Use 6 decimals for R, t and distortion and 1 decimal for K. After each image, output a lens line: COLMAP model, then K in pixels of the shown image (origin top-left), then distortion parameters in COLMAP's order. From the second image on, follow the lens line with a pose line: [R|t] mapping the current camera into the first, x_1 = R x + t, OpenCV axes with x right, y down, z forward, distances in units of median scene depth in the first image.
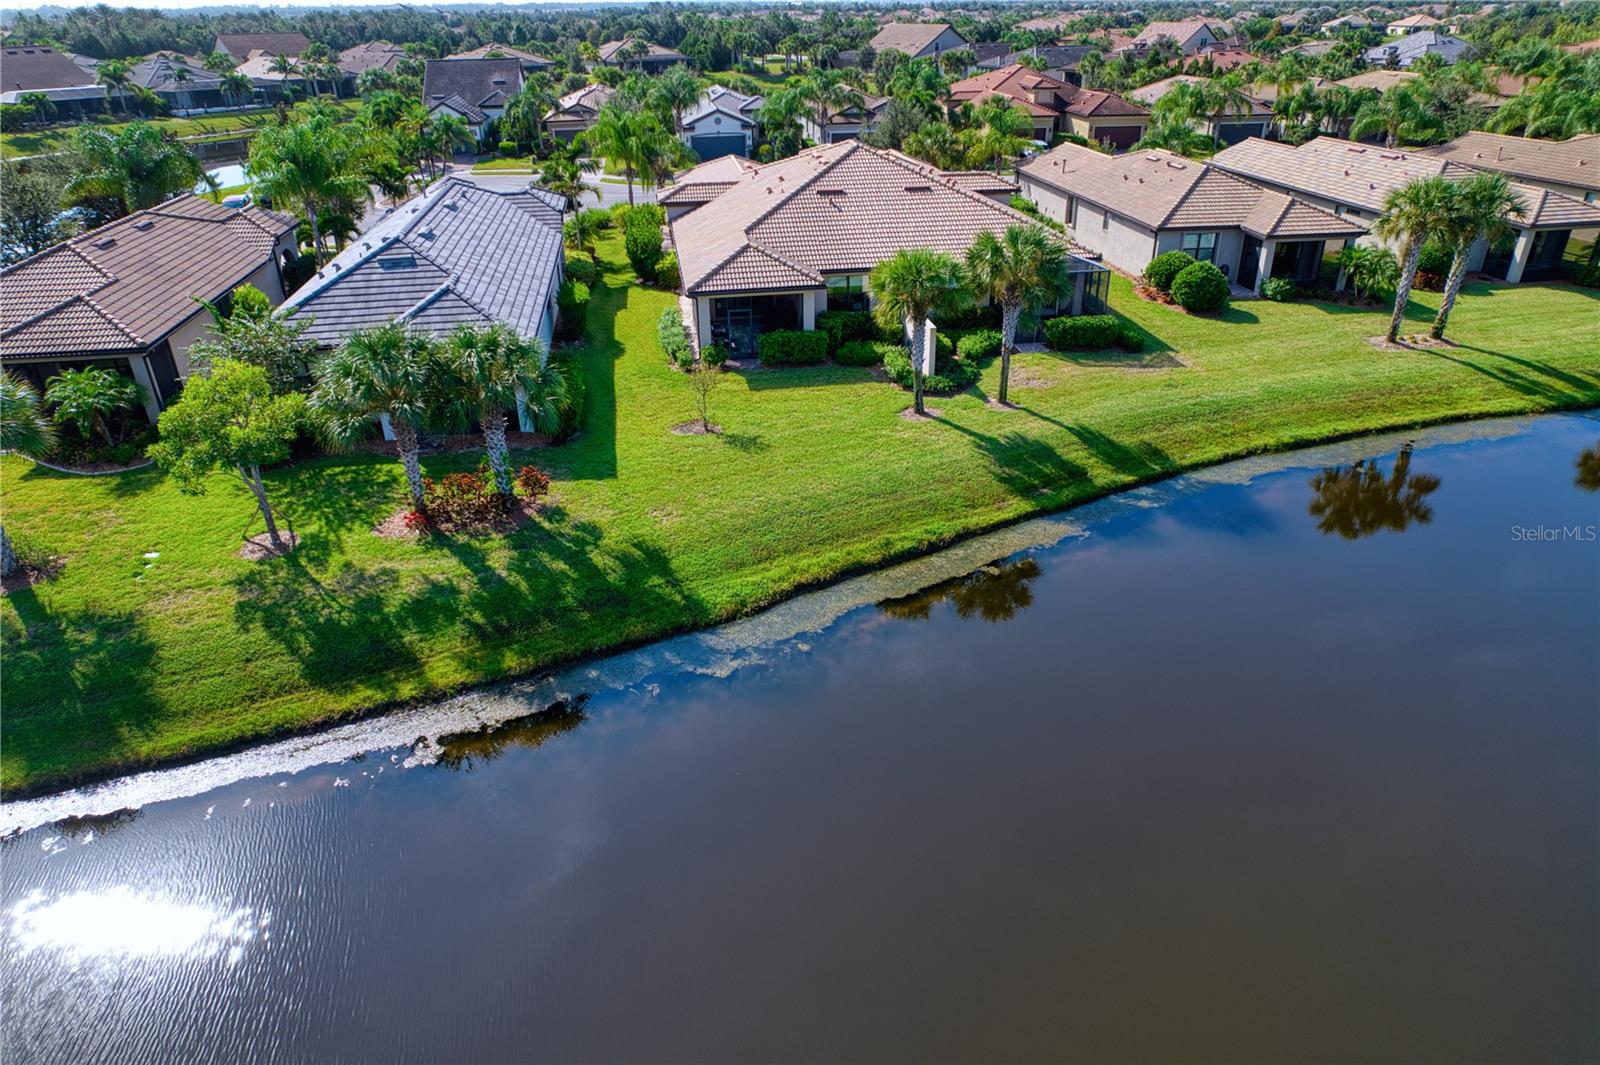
lens RADIAL K [[1019.9, 0, 800.0], [0, 1019.9, 532.5], [0, 0, 1]] dist [-0.071672, 0.072263]
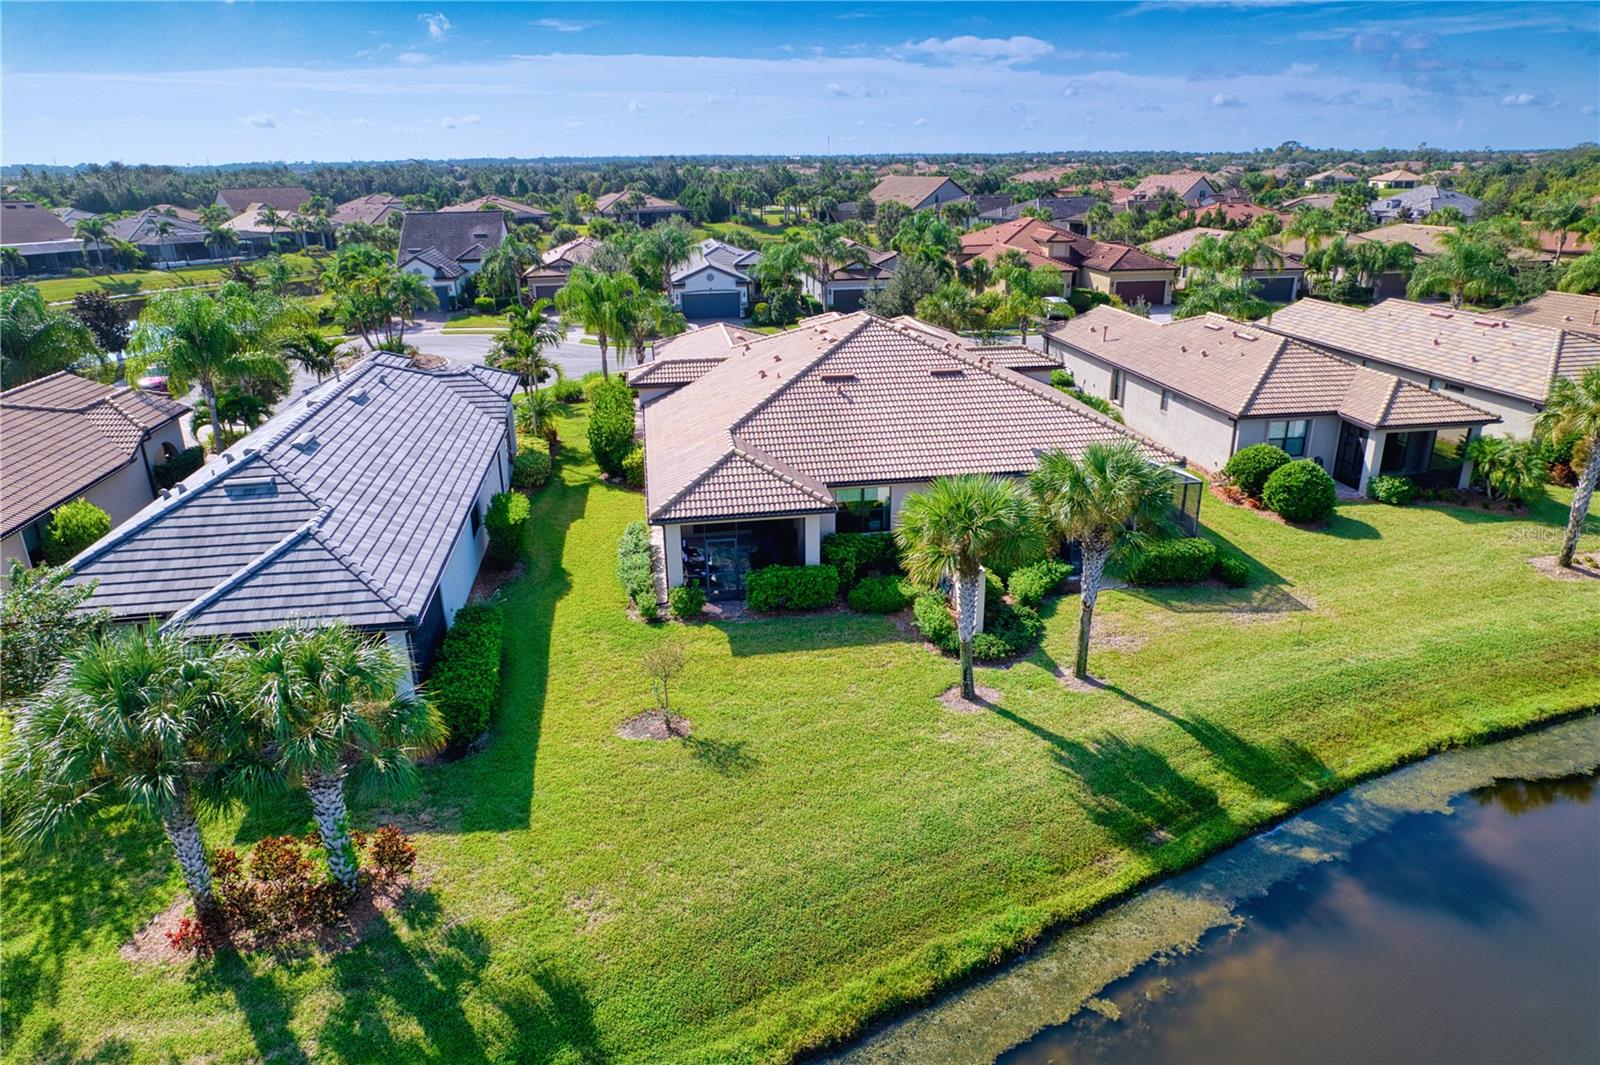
lens RADIAL K [[1019.9, 0, 800.0], [0, 1019.9, 532.5], [0, 0, 1]] dist [-0.071672, 0.072263]
pose [[0.999999, -0.001098, 0.001320, -0.001581], [0.001259, 0.991593, -0.129389, -0.117400], [-0.001167, 0.129391, 0.991593, 0.231190]]
